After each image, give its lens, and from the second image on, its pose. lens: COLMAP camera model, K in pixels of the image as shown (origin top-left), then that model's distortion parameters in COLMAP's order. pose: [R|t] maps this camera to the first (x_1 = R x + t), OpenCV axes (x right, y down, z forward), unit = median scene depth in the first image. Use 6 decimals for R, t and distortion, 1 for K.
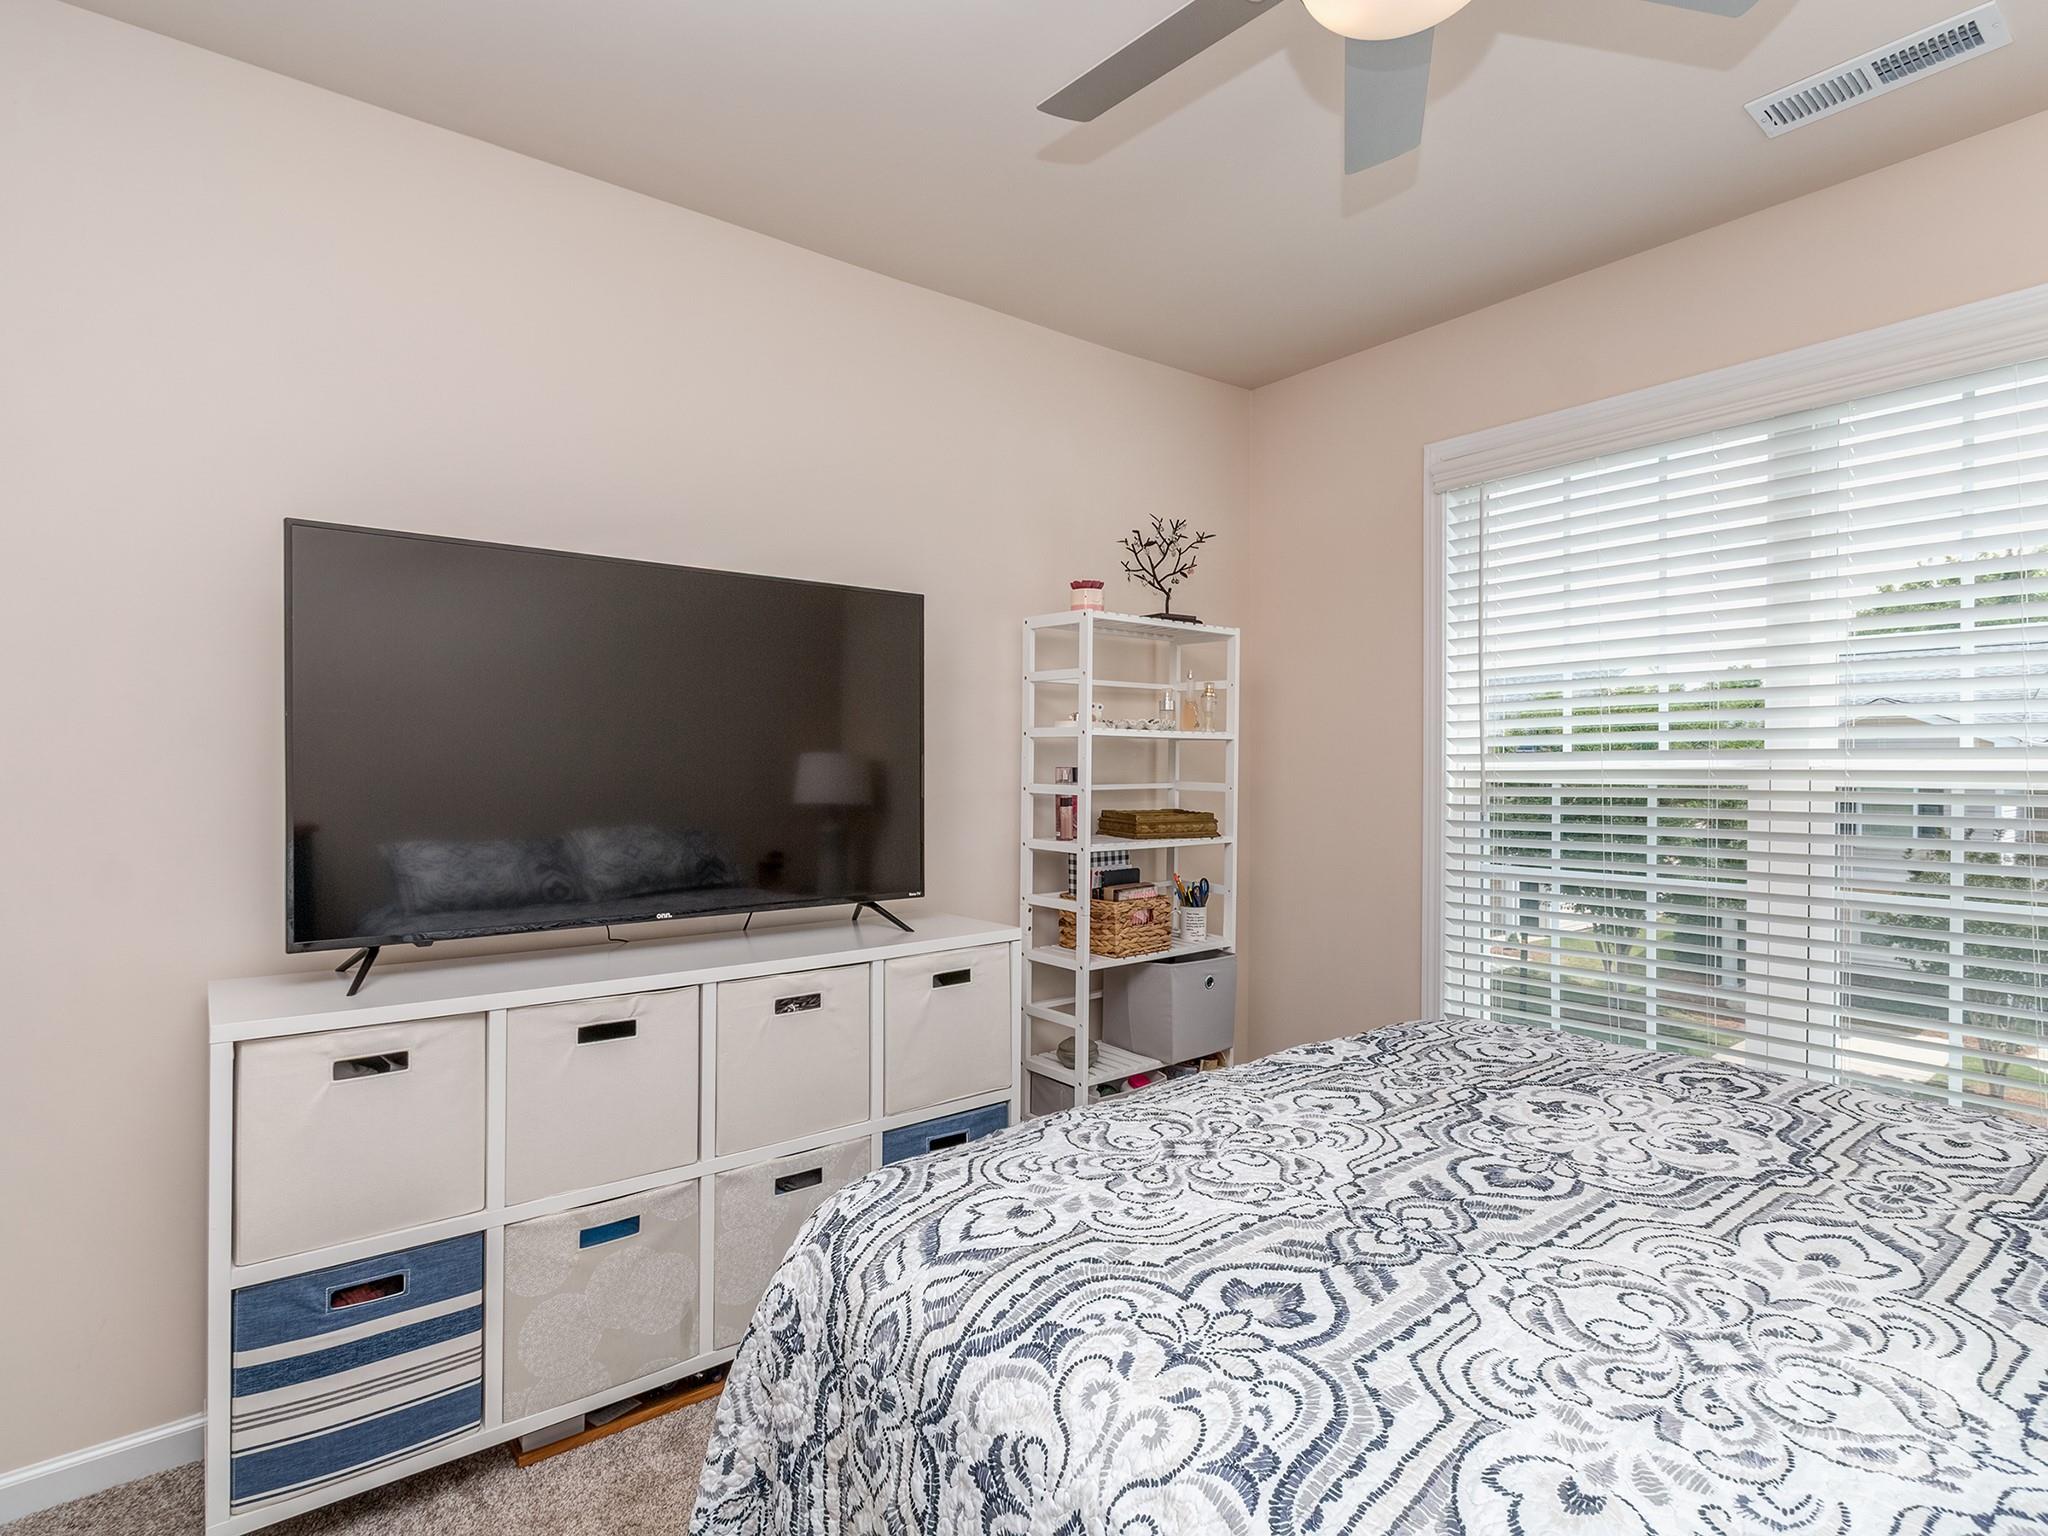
lens RADIAL K [[1058.9, 0, 1016.9], [0, 1058.9, 760.1], [0, 0, 1]] dist [0.007949, -0.004904]
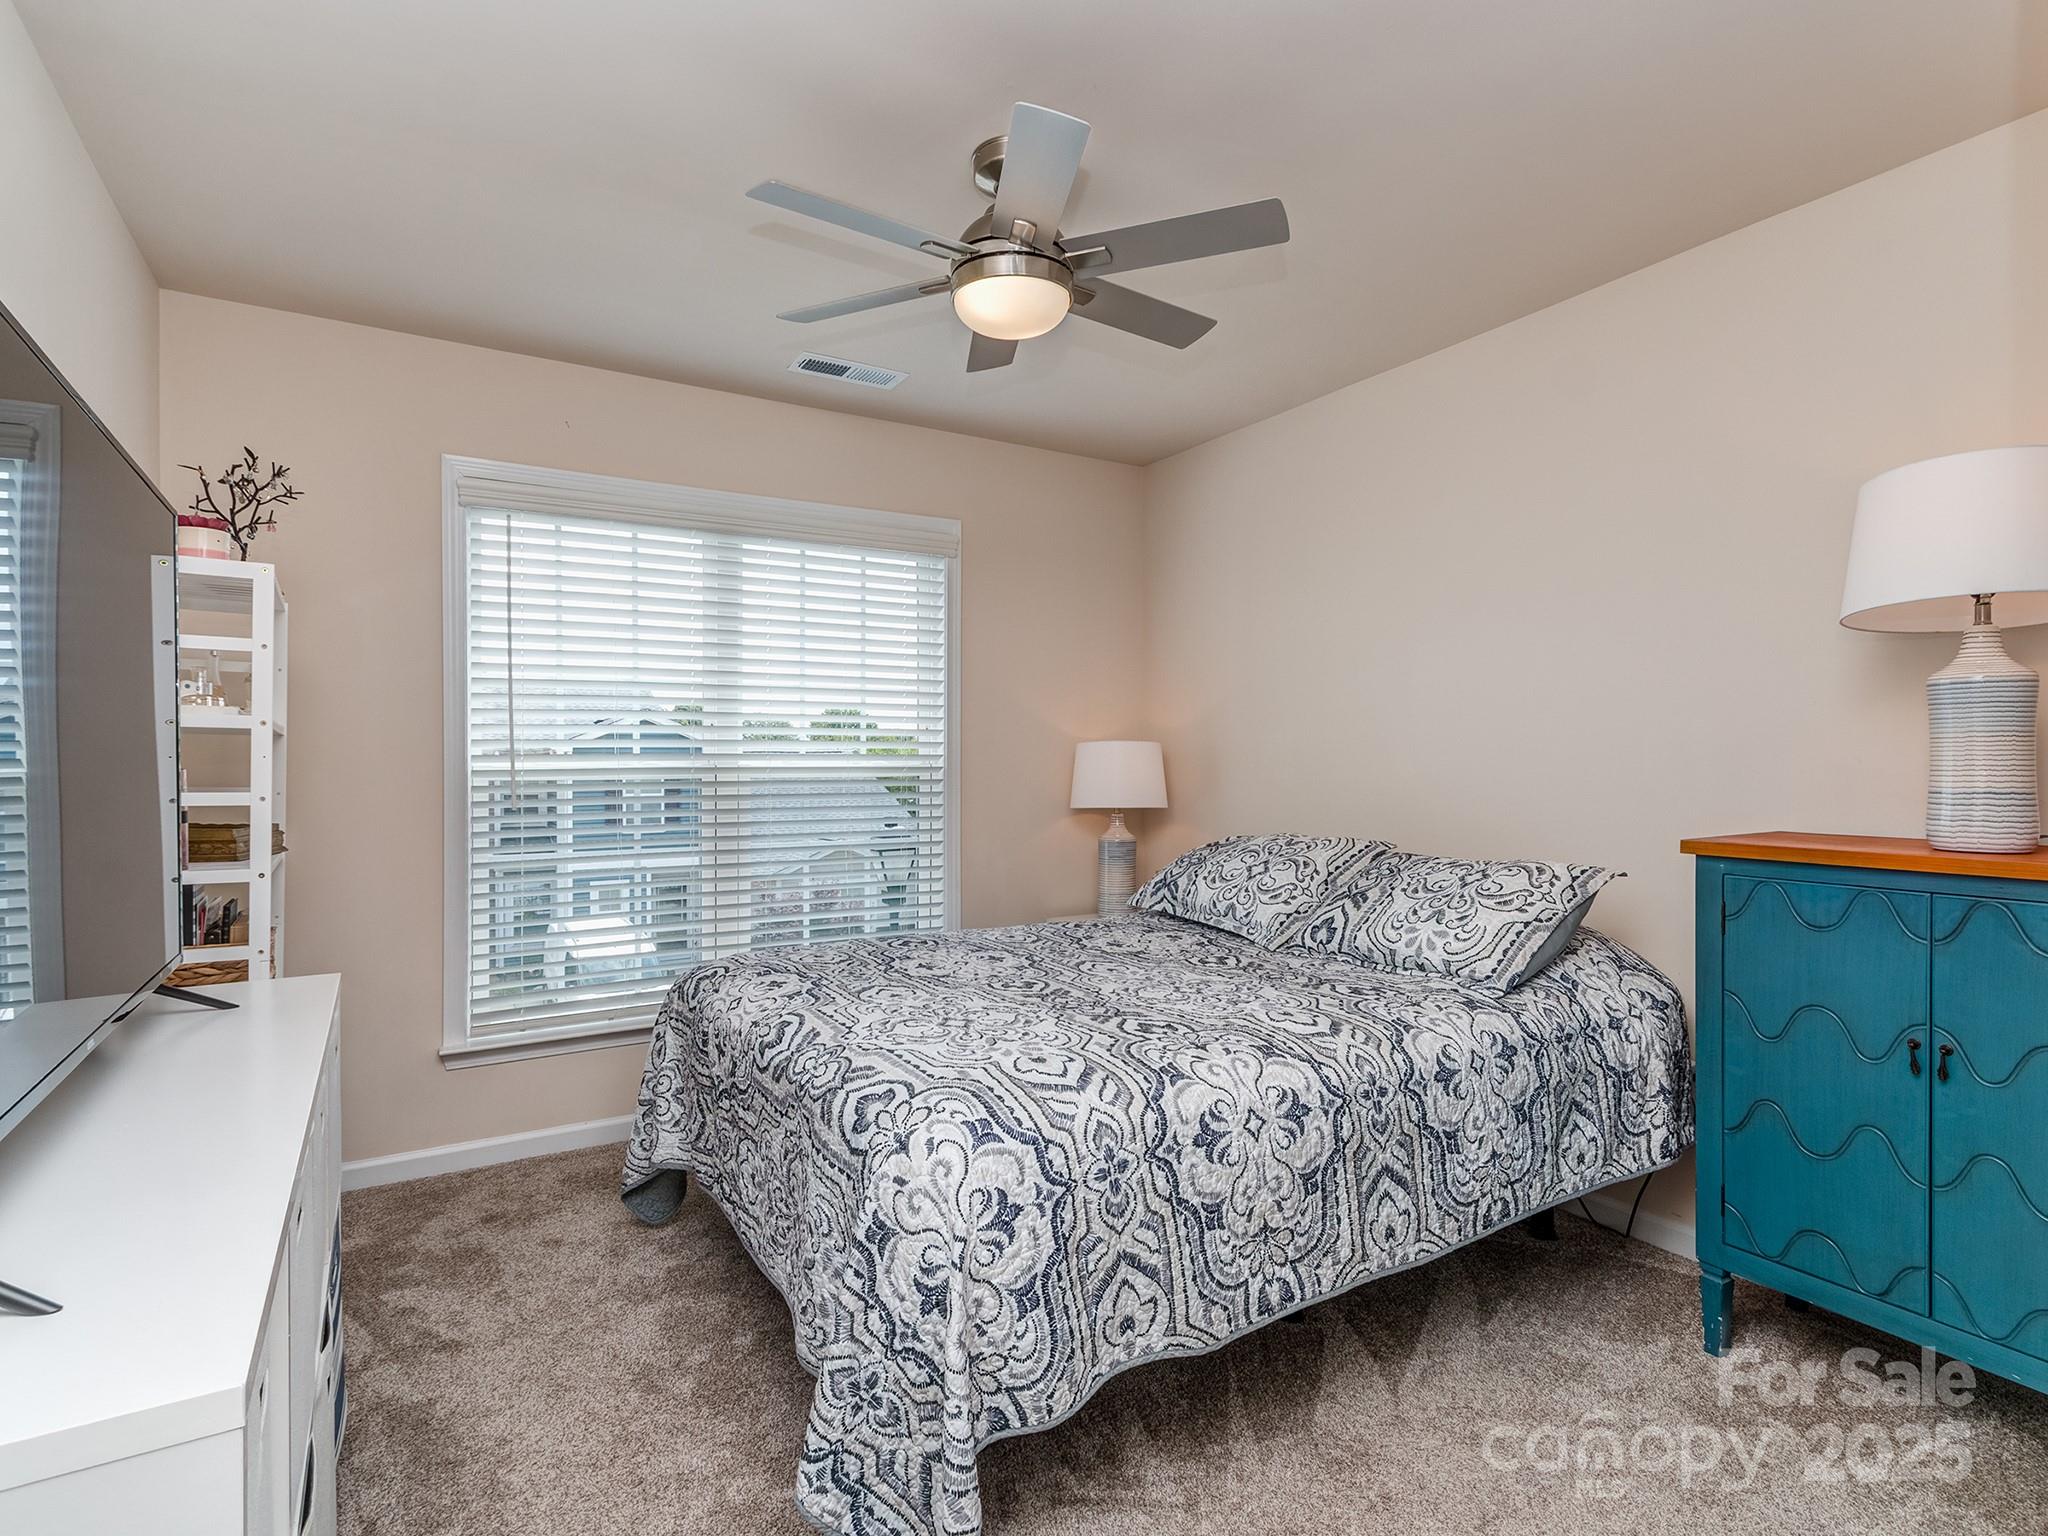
lens RADIAL K [[1058.9, 0, 1018.8], [0, 1058.9, 771.5], [0, 0, 1]] dist [0.007949, -0.004904]
pose [[0.115825, -0.009134, 0.993228, -1.440089], [-0.001737, 0.999954, 0.009399, 0.001606], [-0.993268, -0.002814, 0.115803, 0.821594]]
